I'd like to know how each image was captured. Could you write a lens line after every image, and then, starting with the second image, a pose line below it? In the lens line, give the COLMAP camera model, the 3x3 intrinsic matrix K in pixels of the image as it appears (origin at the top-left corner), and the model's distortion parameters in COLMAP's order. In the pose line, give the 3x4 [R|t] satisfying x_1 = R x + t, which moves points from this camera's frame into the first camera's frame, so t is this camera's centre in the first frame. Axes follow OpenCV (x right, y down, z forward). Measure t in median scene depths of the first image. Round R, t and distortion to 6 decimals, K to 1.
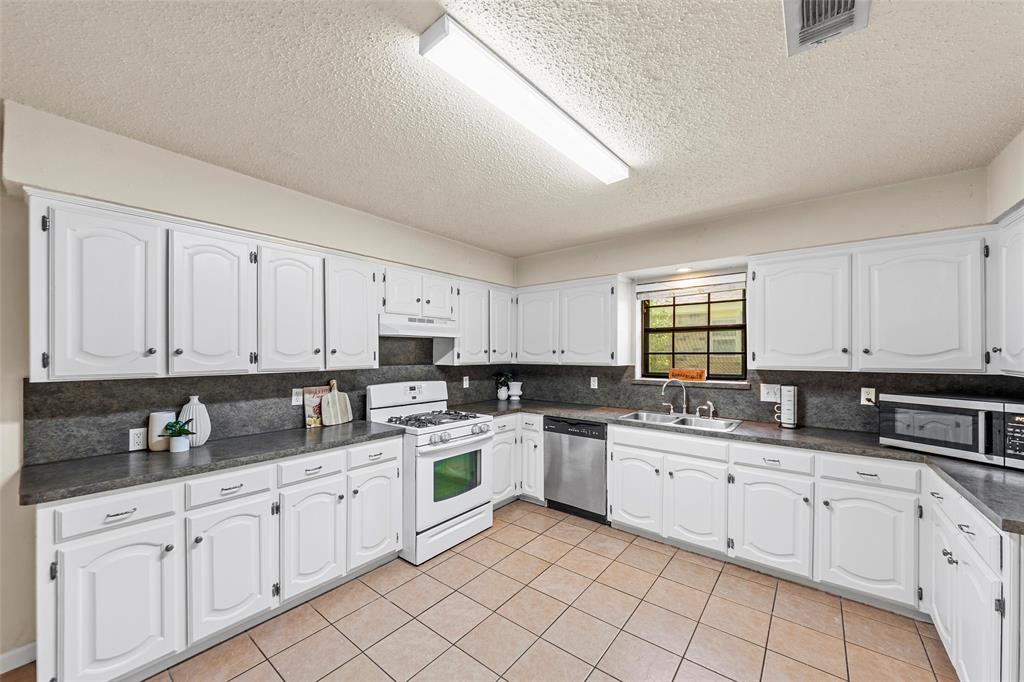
lens RADIAL K [[374.0, 0, 512.1], [0, 374.0, 352.1], [0, 0, 1]] dist [0.001777, -0.001732]
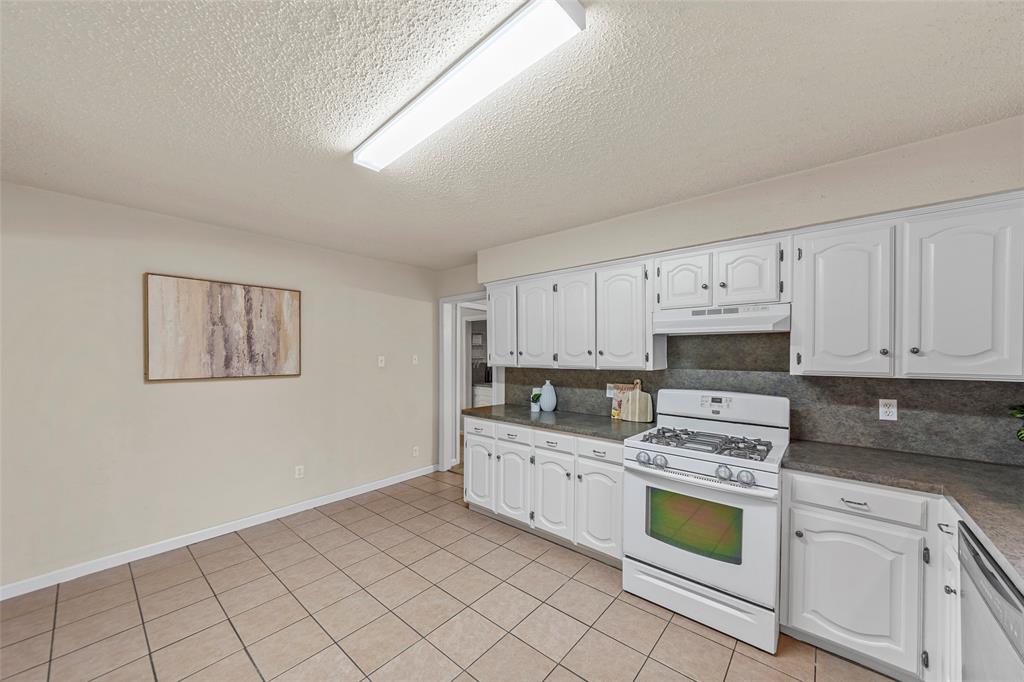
lens RADIAL K [[374.0, 0, 524.2], [0, 374.0, 354.1], [0, 0, 1]] dist [0.001777, -0.001732]
pose [[-0.013021, 0.002926, -0.999911, 0.598654], [0.000444, 0.999996, 0.002921, -0.000894], [0.999915, -0.000406, -0.013022, 0.709850]]
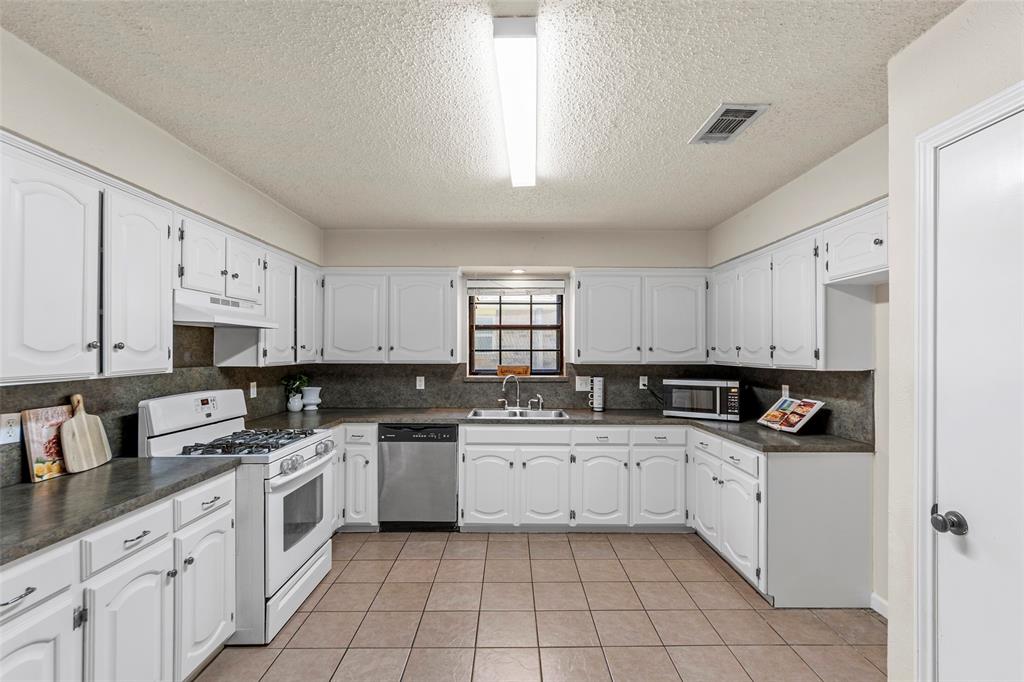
lens RADIAL K [[445.4, 0, 506.8], [0, 445.4, 347.1], [0, 0, 1]] dist [0.007140, -0.001718]
pose [[0.789521, 0.006051, 0.613694, -0.385529], [-0.003546, 0.999980, -0.005297, 0.001013], [-0.613713, 0.002006, 0.789526, 0.033266]]
